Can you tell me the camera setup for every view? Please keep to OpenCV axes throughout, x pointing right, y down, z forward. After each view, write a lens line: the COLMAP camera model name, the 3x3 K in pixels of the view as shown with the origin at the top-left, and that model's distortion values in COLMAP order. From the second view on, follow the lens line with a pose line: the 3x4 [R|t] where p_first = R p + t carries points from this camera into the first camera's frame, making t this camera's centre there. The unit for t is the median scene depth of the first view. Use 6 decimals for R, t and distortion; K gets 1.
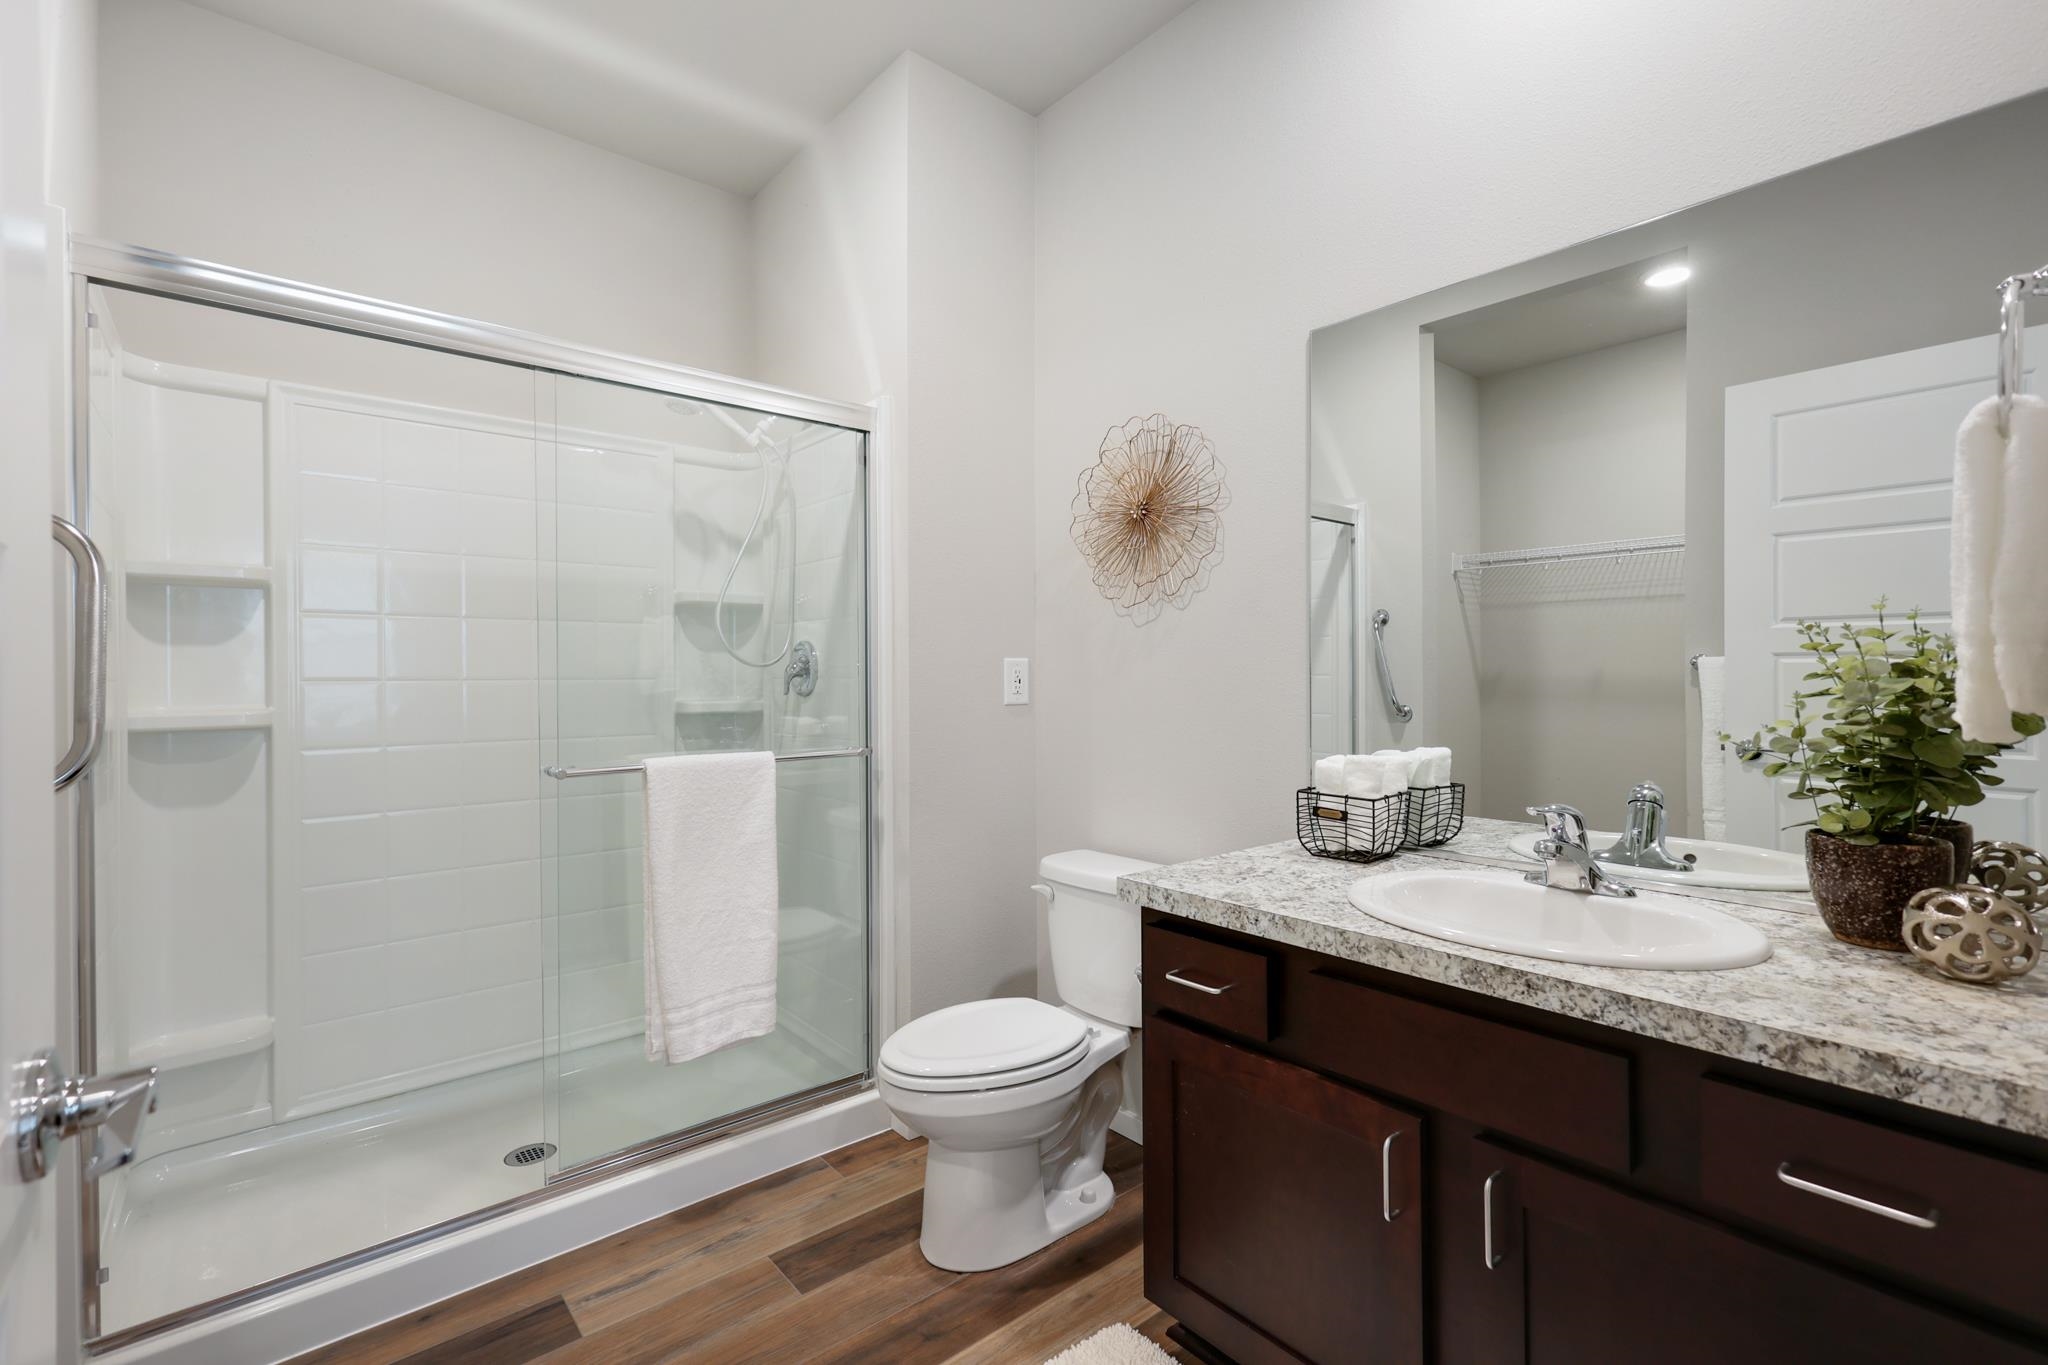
lens RADIAL K [[889.4, 0, 1020.9], [0, 889.4, 686.4], [0, 0, 1]] dist [0.002541, 0.000356]
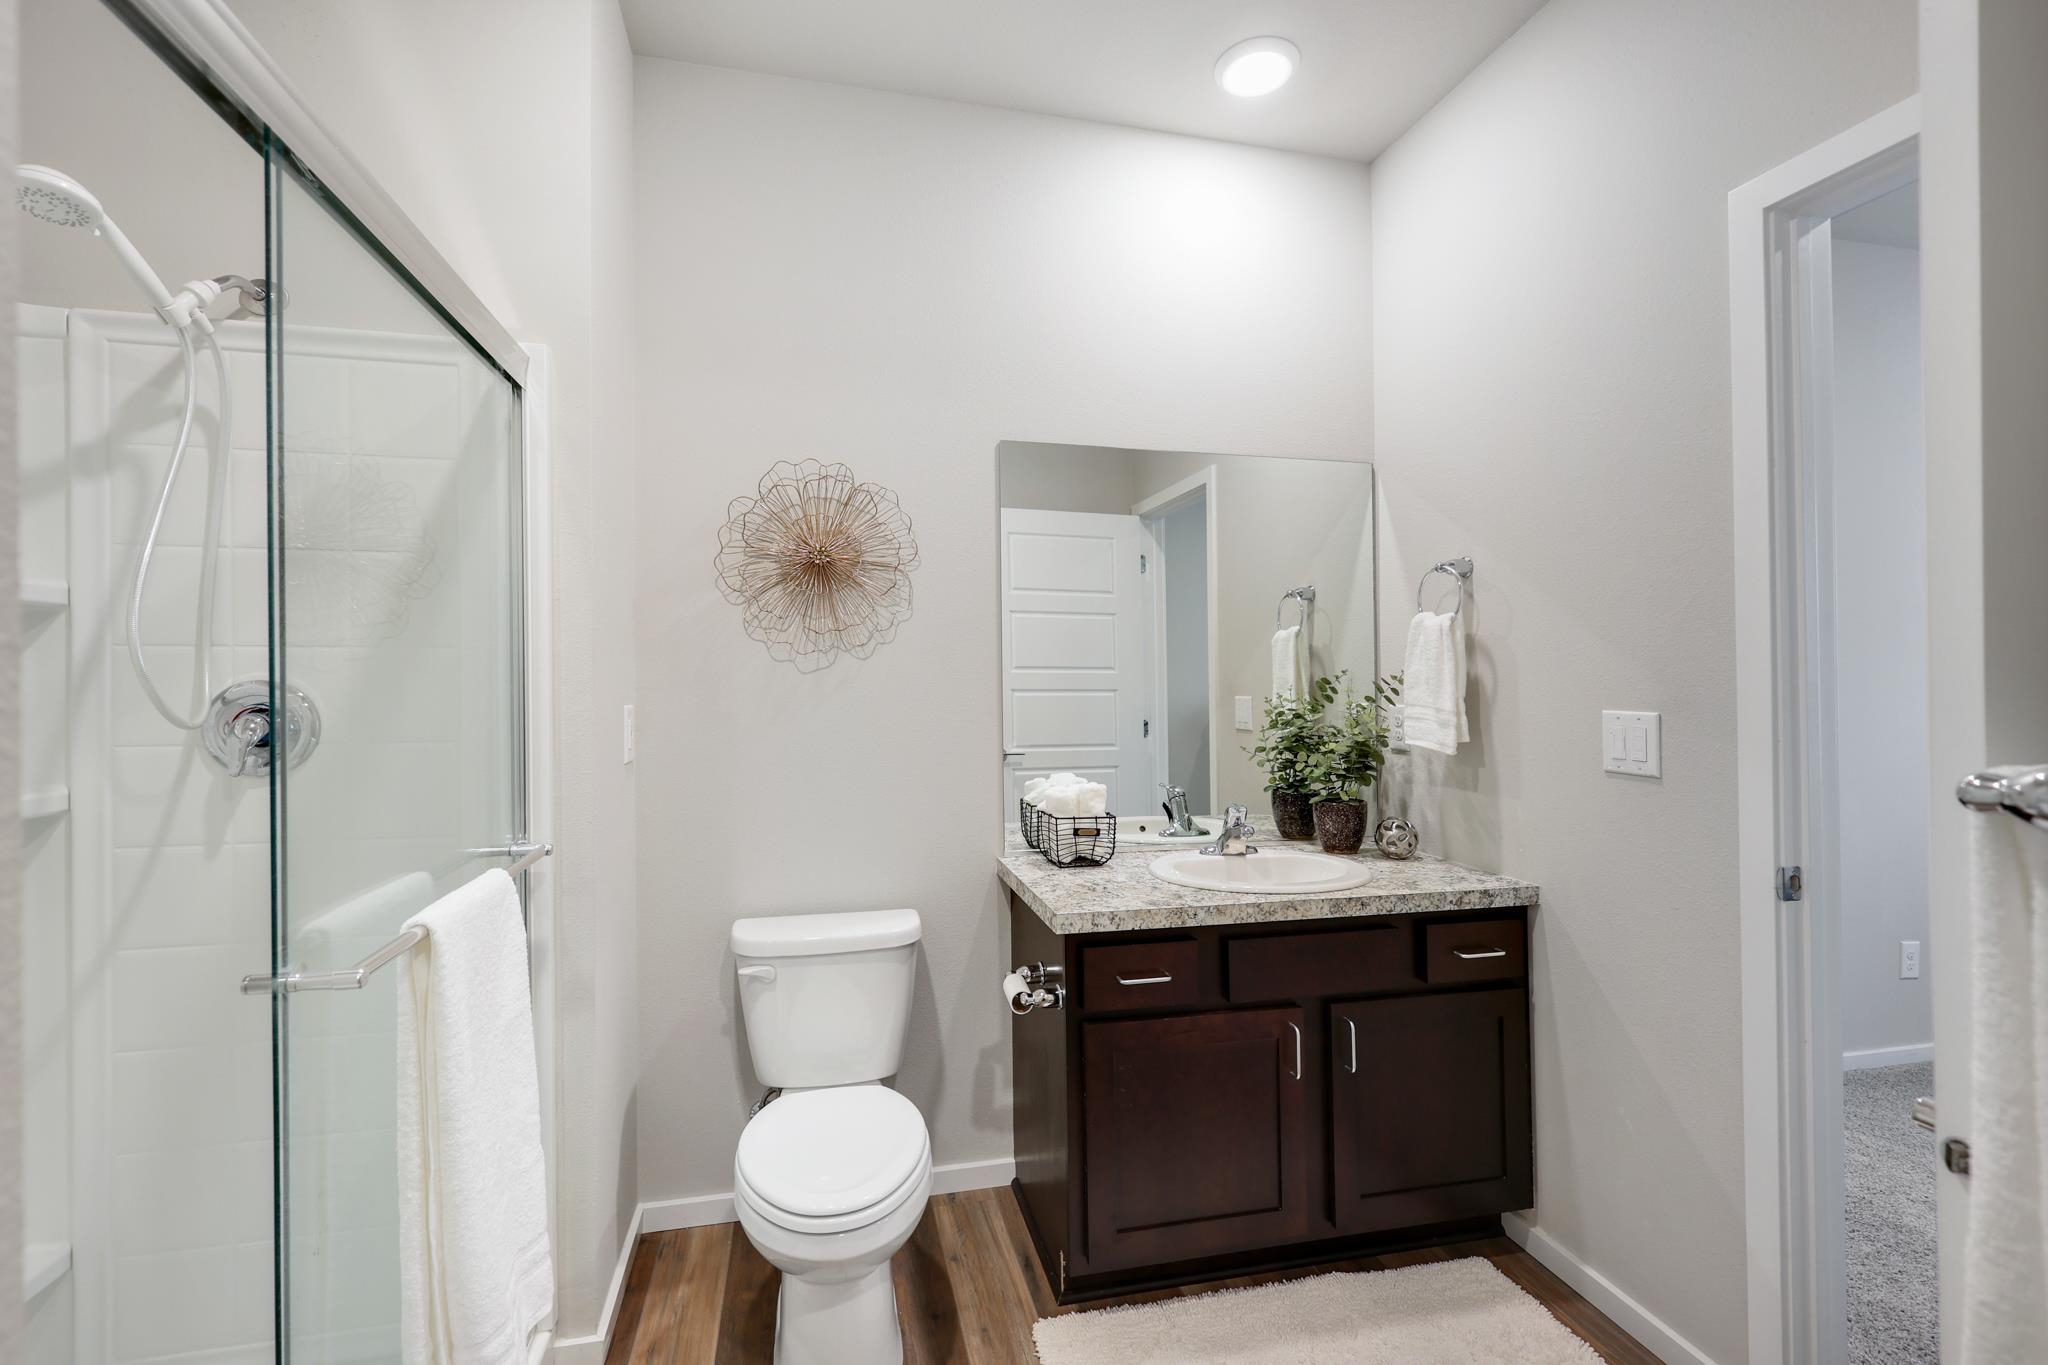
lens RADIAL K [[889.4, 0, 1020.9], [0, 889.4, 686.4], [0, 0, 1]] dist [0.002541, 0.000356]
pose [[0.477583, 0.002131, 0.878584, -1.143389], [0.010185, 0.999916, -0.007962, -0.082482], [-0.878527, 0.012751, 0.477522, 0.635418]]
